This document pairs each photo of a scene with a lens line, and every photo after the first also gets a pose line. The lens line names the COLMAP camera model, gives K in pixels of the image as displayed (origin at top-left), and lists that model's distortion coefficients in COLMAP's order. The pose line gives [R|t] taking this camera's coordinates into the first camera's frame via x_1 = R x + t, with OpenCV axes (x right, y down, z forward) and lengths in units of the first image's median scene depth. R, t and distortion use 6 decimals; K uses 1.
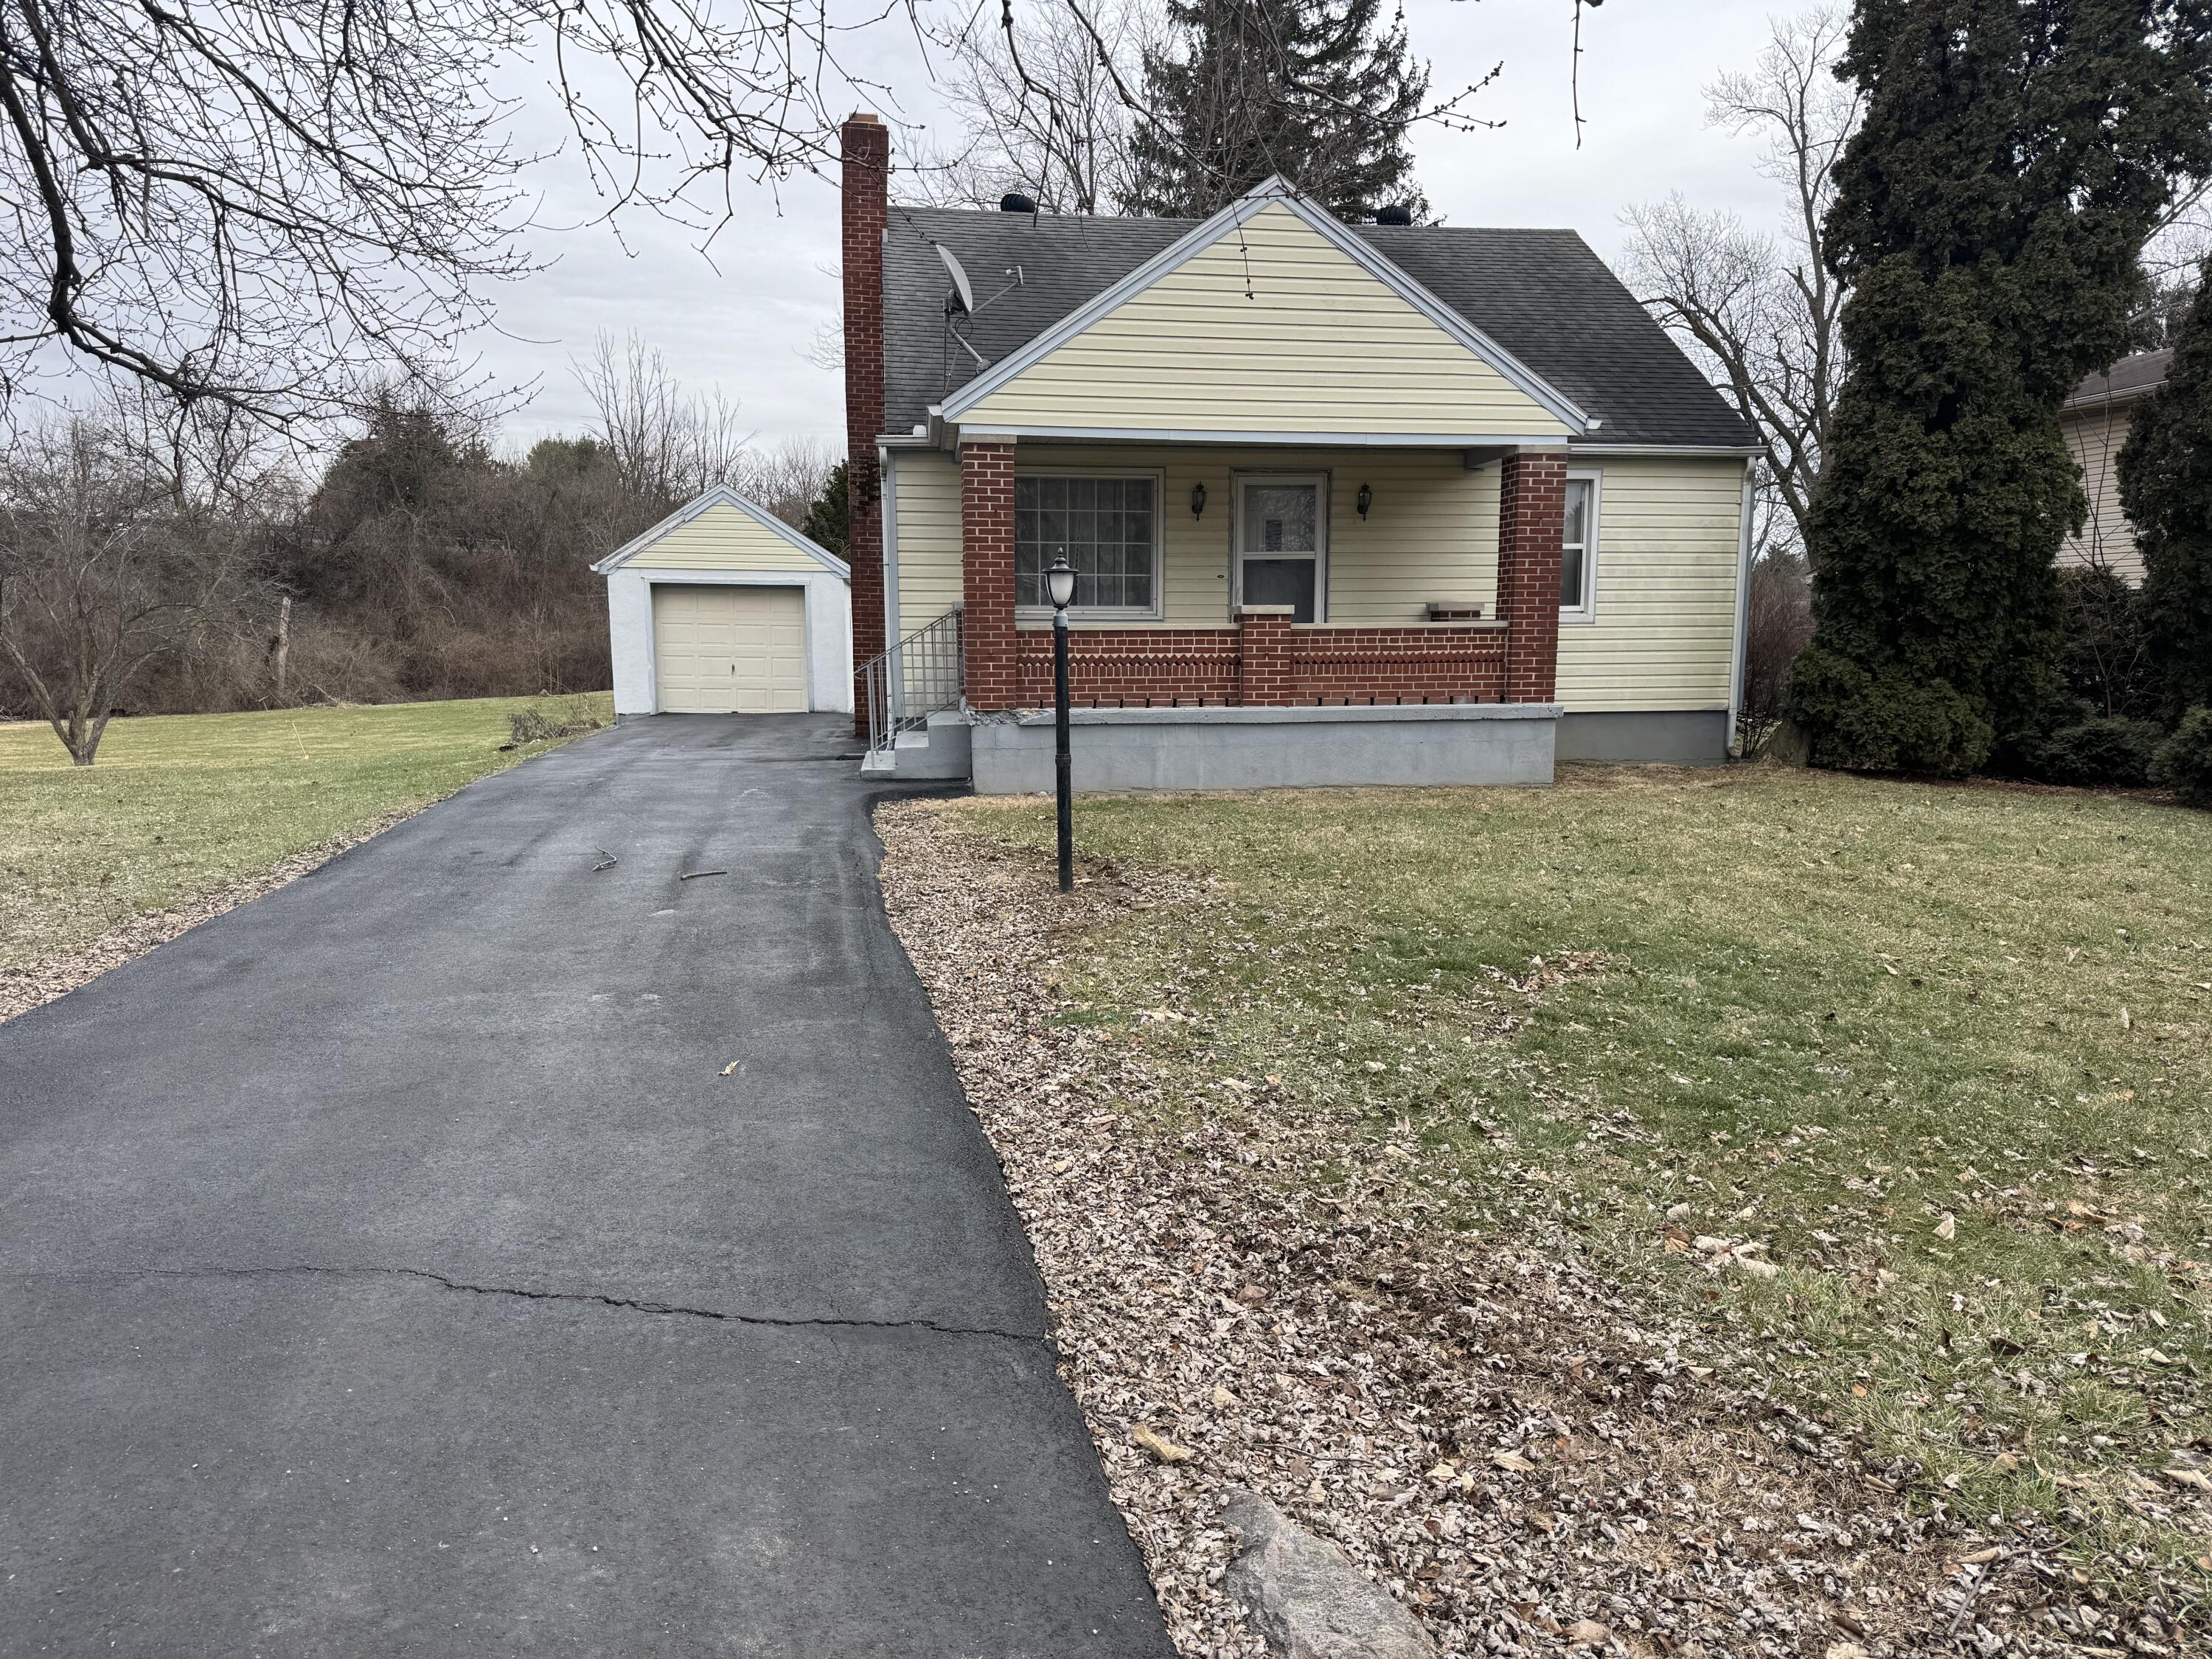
lens RADIAL K [[1522.4, 0, 1106.0], [0, 1522.4, 829.5], [0, 0, 1]] dist [0.109580, -0.127671]
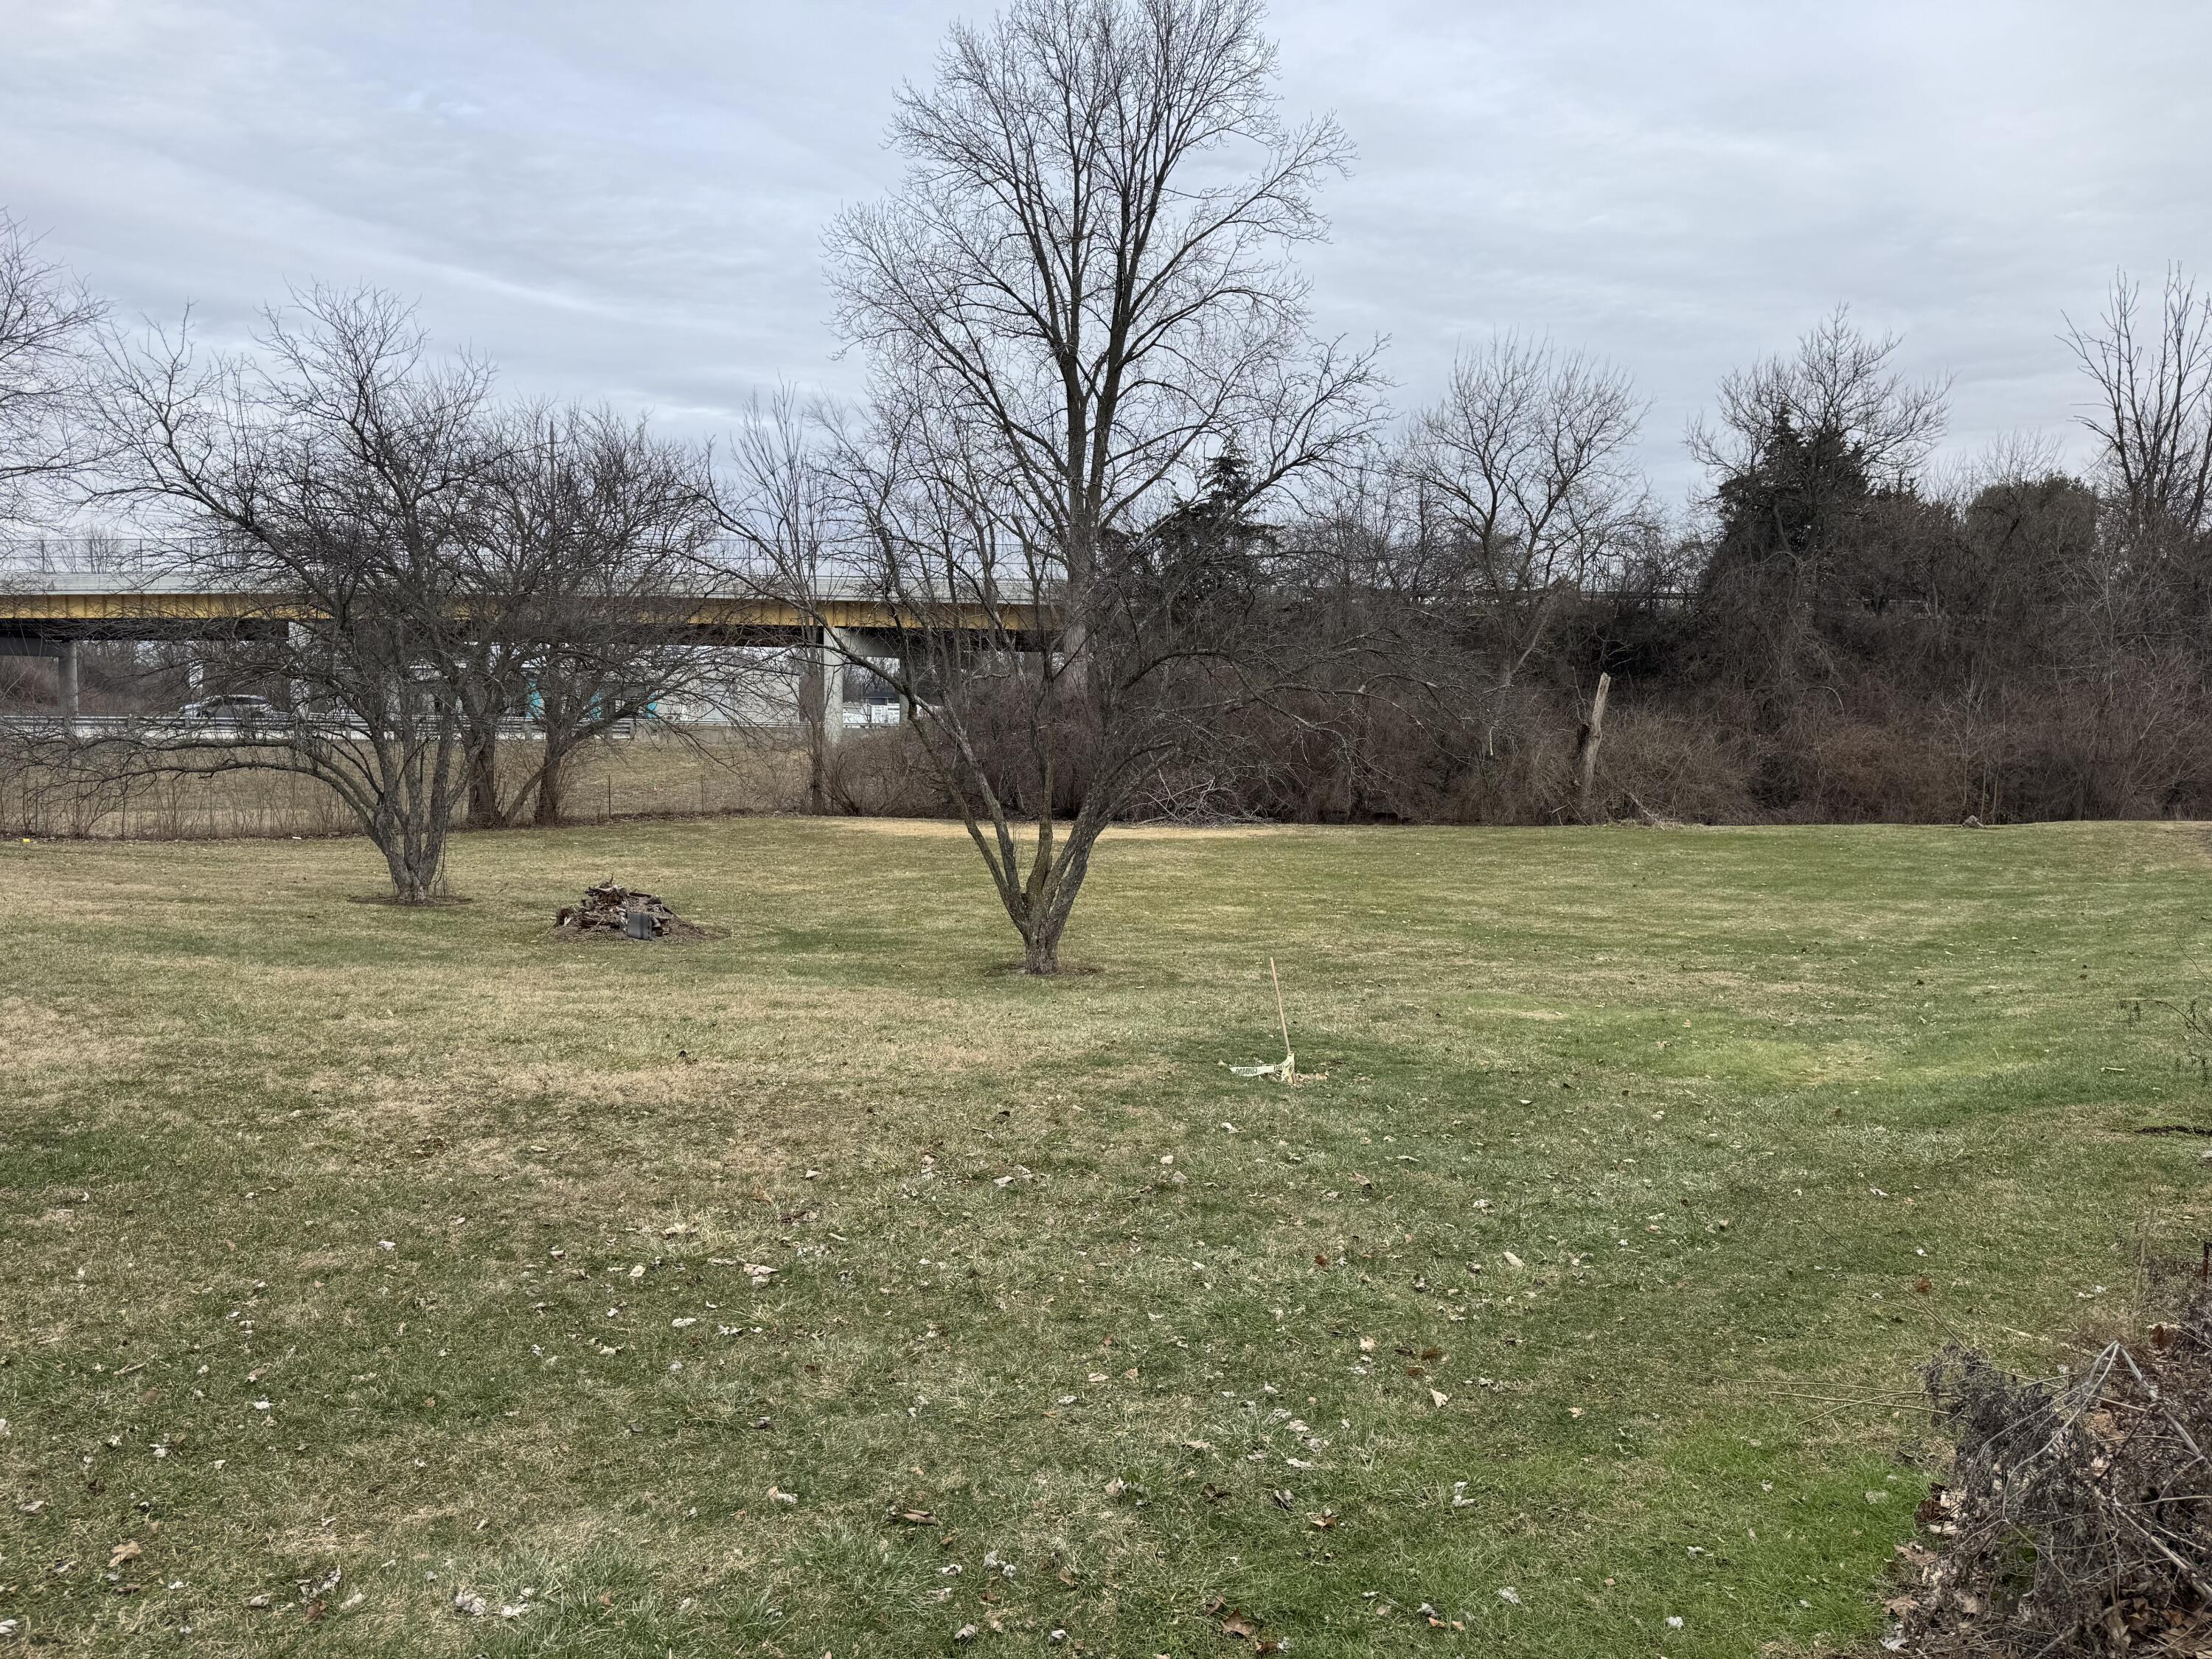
lens RADIAL K [[1522.4, 0, 1106.0], [0, 1522.4, 829.5], [0, 0, 1]] dist [0.109580, -0.127671]
pose [[0.668282, 0.057071, -0.741715, -0.143074], [-0.116072, 0.992841, -0.028187, -0.028632], [0.734797, 0.104930, 0.670122, 0.347167]]
